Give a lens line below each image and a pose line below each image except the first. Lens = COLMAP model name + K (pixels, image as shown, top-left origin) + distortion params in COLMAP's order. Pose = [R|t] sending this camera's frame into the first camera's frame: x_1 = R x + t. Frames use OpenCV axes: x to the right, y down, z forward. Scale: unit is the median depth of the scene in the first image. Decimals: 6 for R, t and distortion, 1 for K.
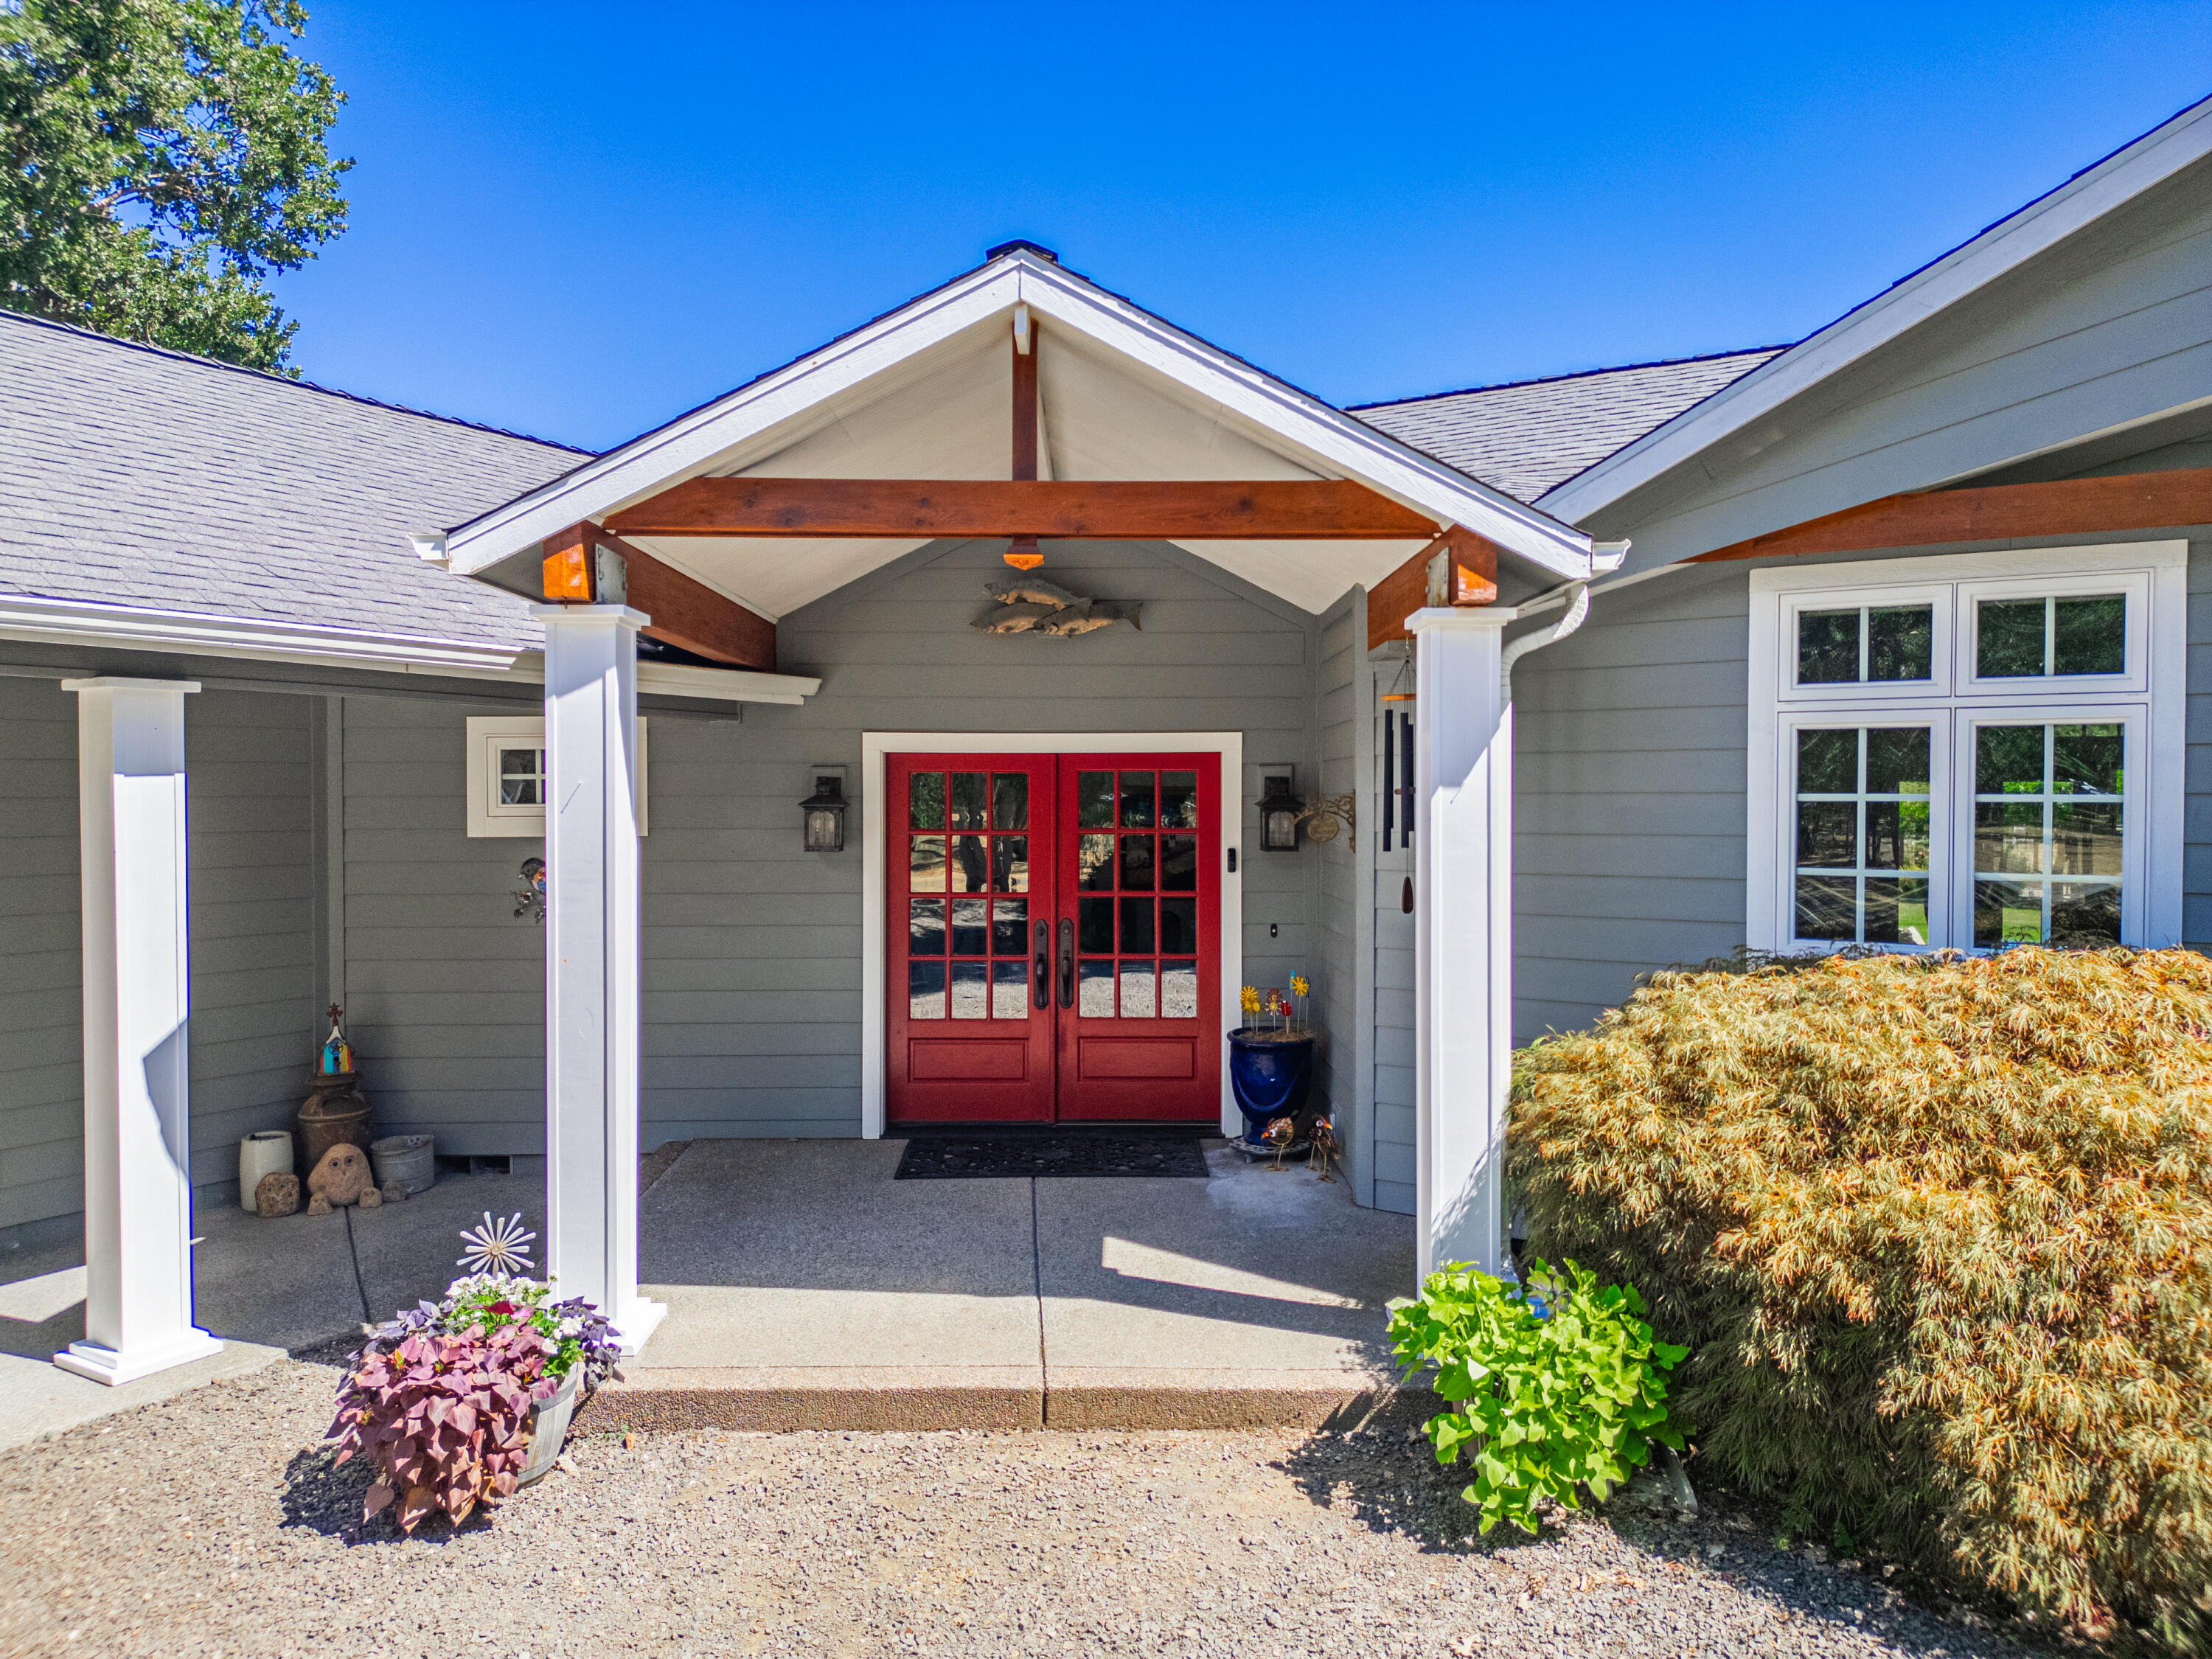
lens RADIAL K [[1572.7, 0, 1070.4], [0, 1572.7, 829.5], [0, 0, 1]] dist [0.004594, -0.001498]
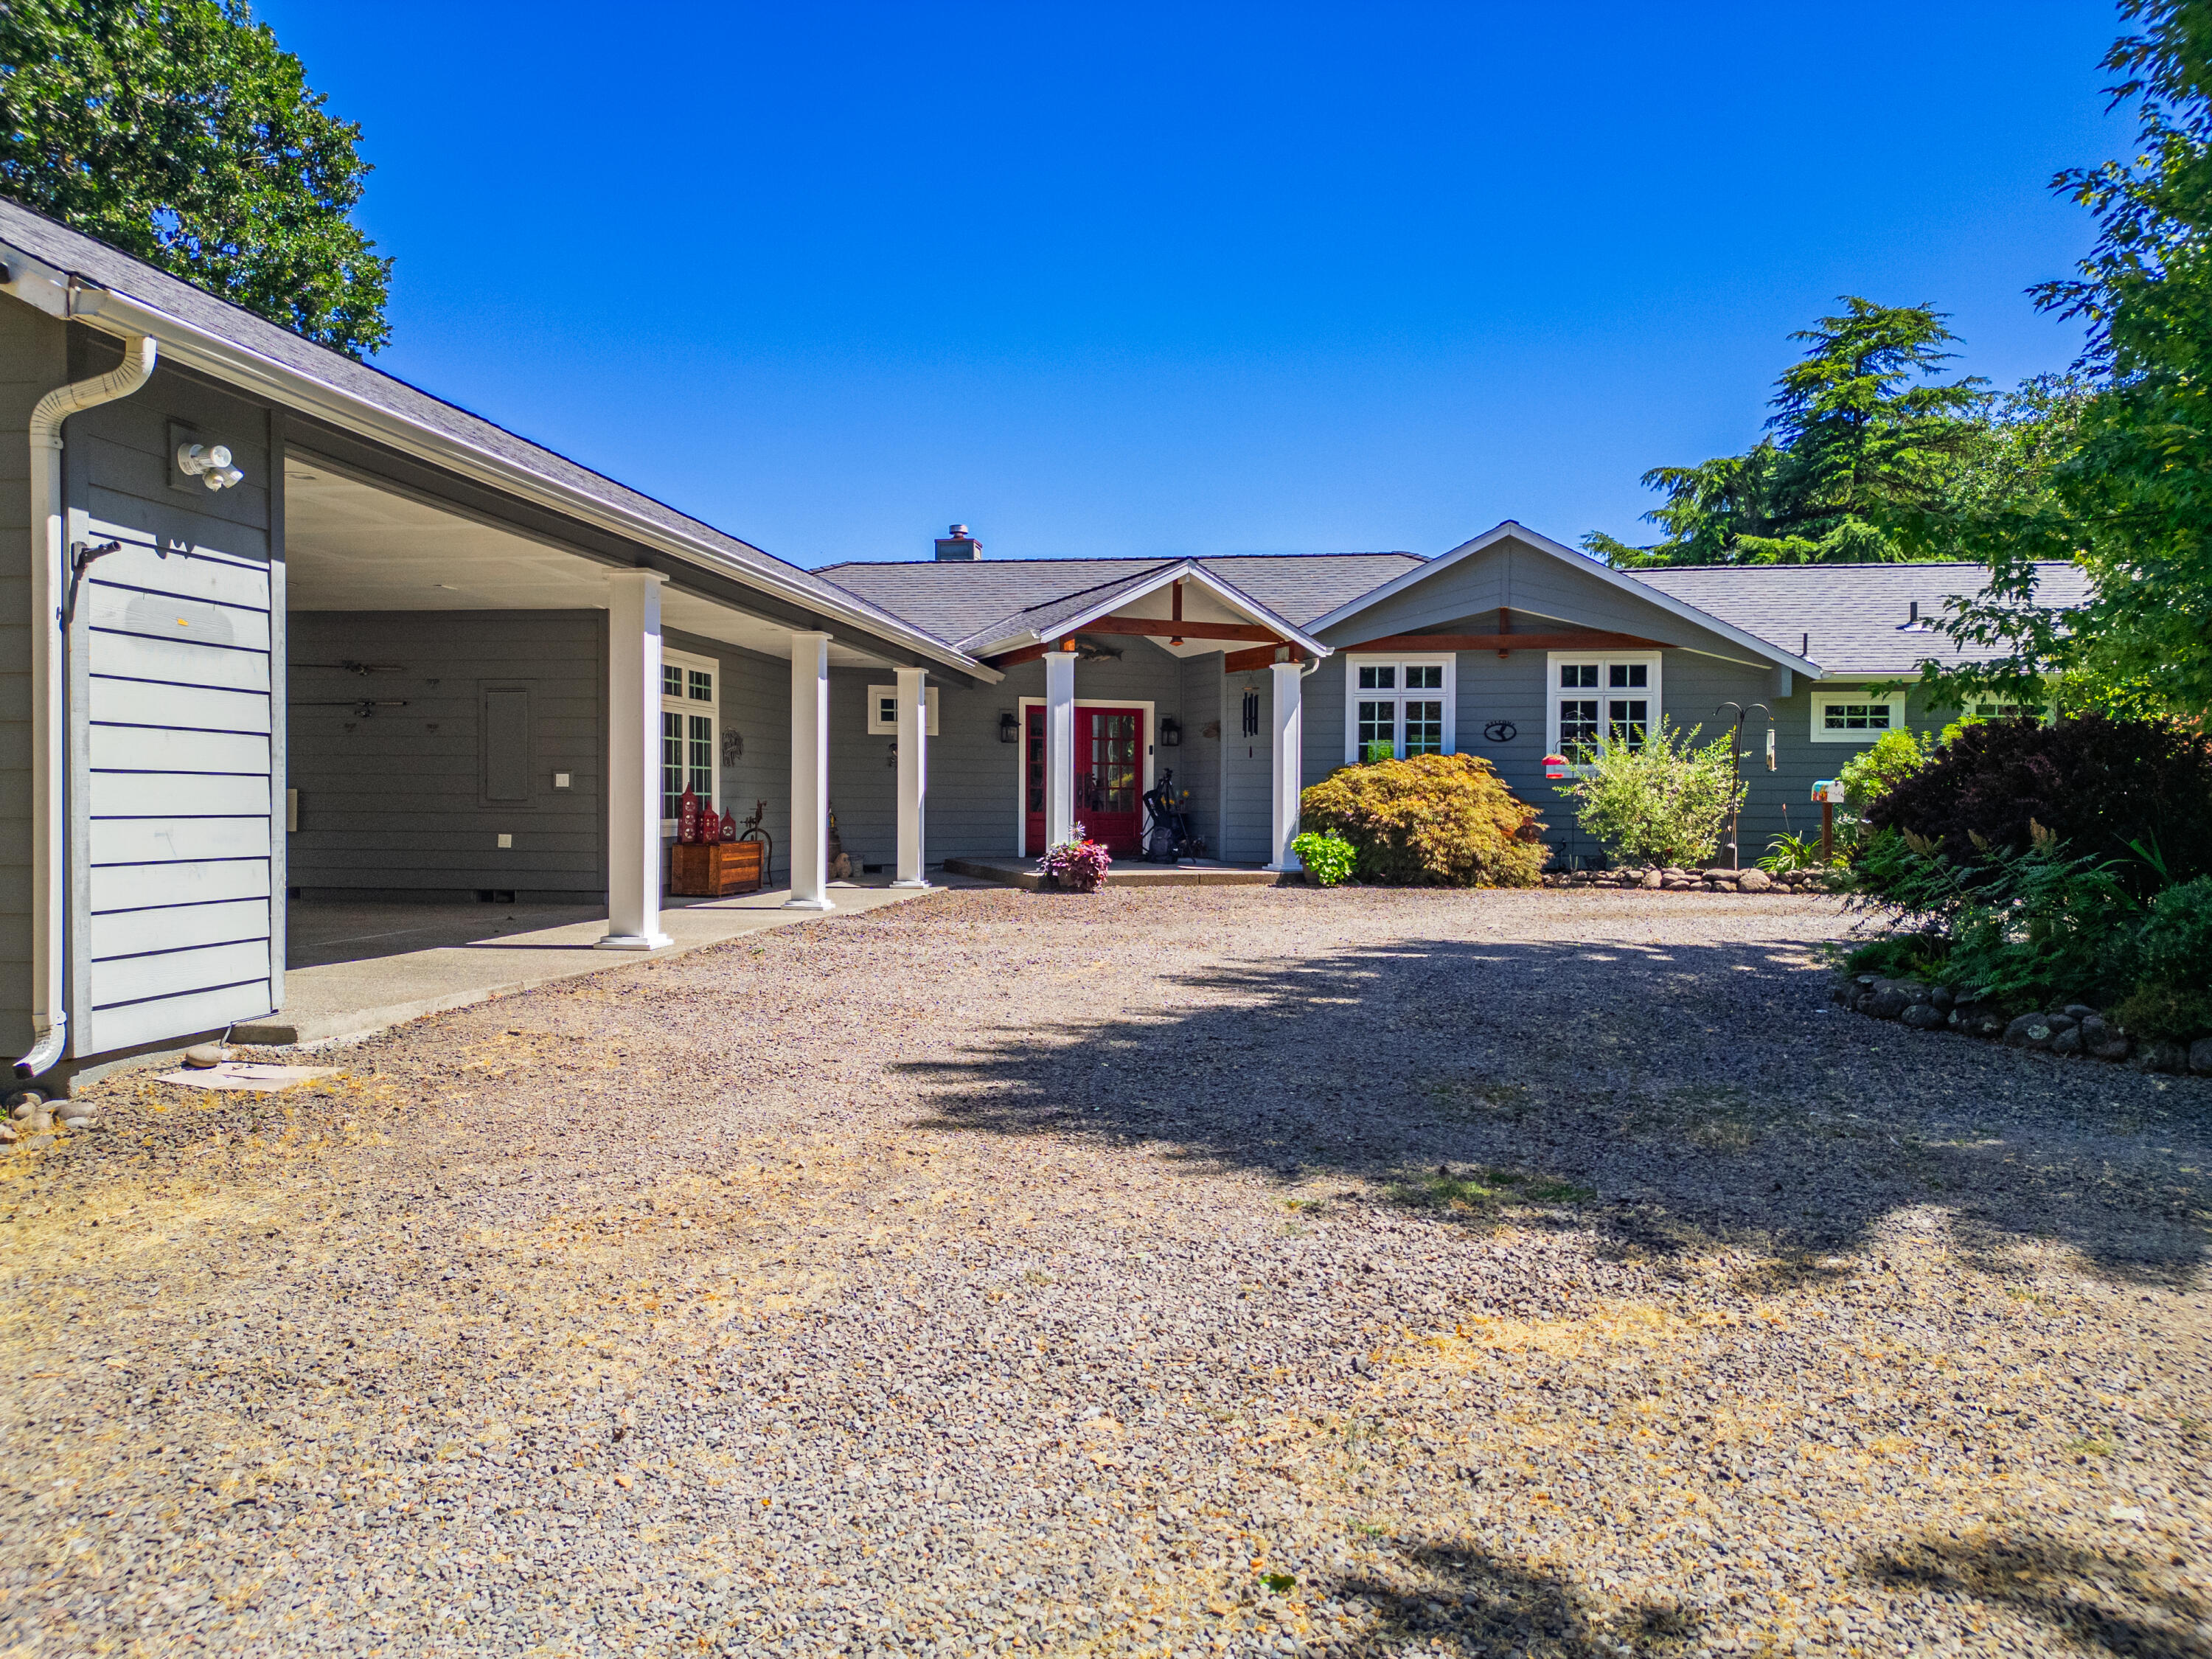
lens RADIAL K [[1545.2, 0, 1106.0], [0, 1545.2, 829.5], [0, 0, 1]] dist [0.075005, -0.077923]
pose [[0.909264, -0.003319, 0.416206, -1.675183], [0.004814, 0.999985, -0.002543, 0.255766], [-0.416192, 0.004316, 0.909267, -2.122208]]
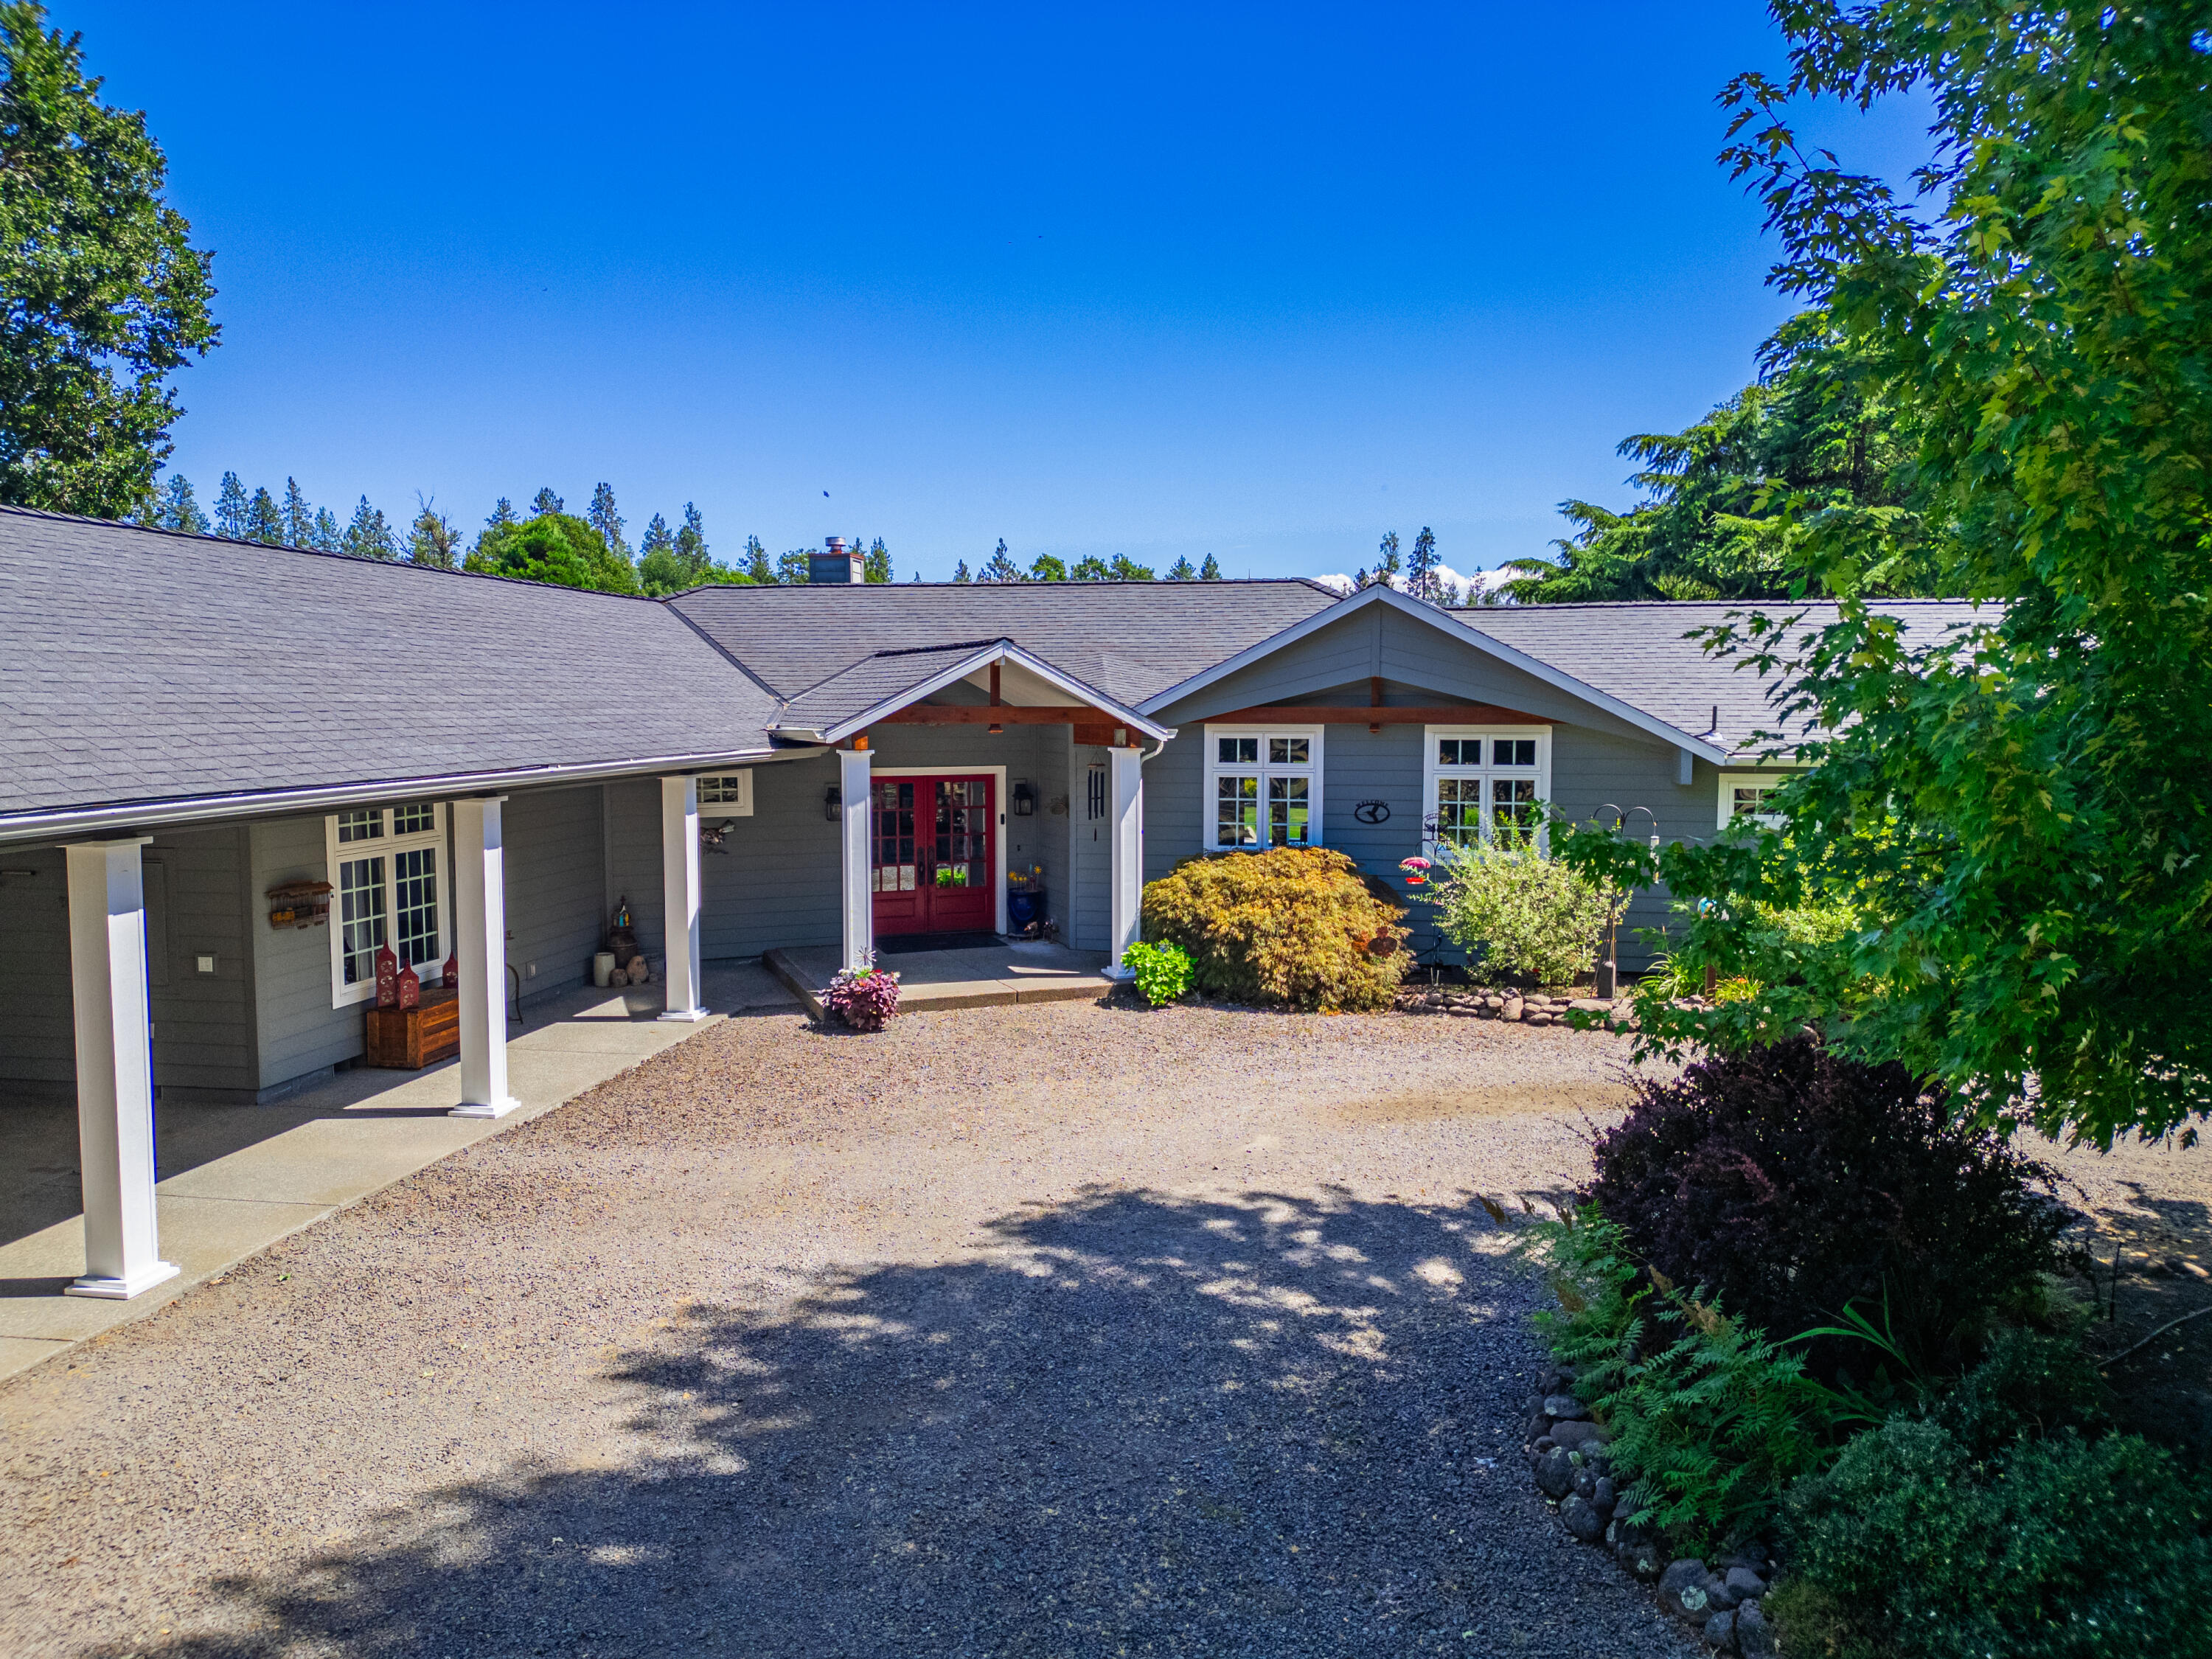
lens RADIAL K [[1548.4, 0, 1101.8], [0, 1548.4, 822.3], [0, 0, 1]] dist [0.089899, -0.090327]
pose [[0.922726, -0.029459, 0.384329, -1.071543], [0.006763, 0.998159, 0.060272, -0.187315], [-0.385397, -0.053016, 0.921227, -1.995643]]
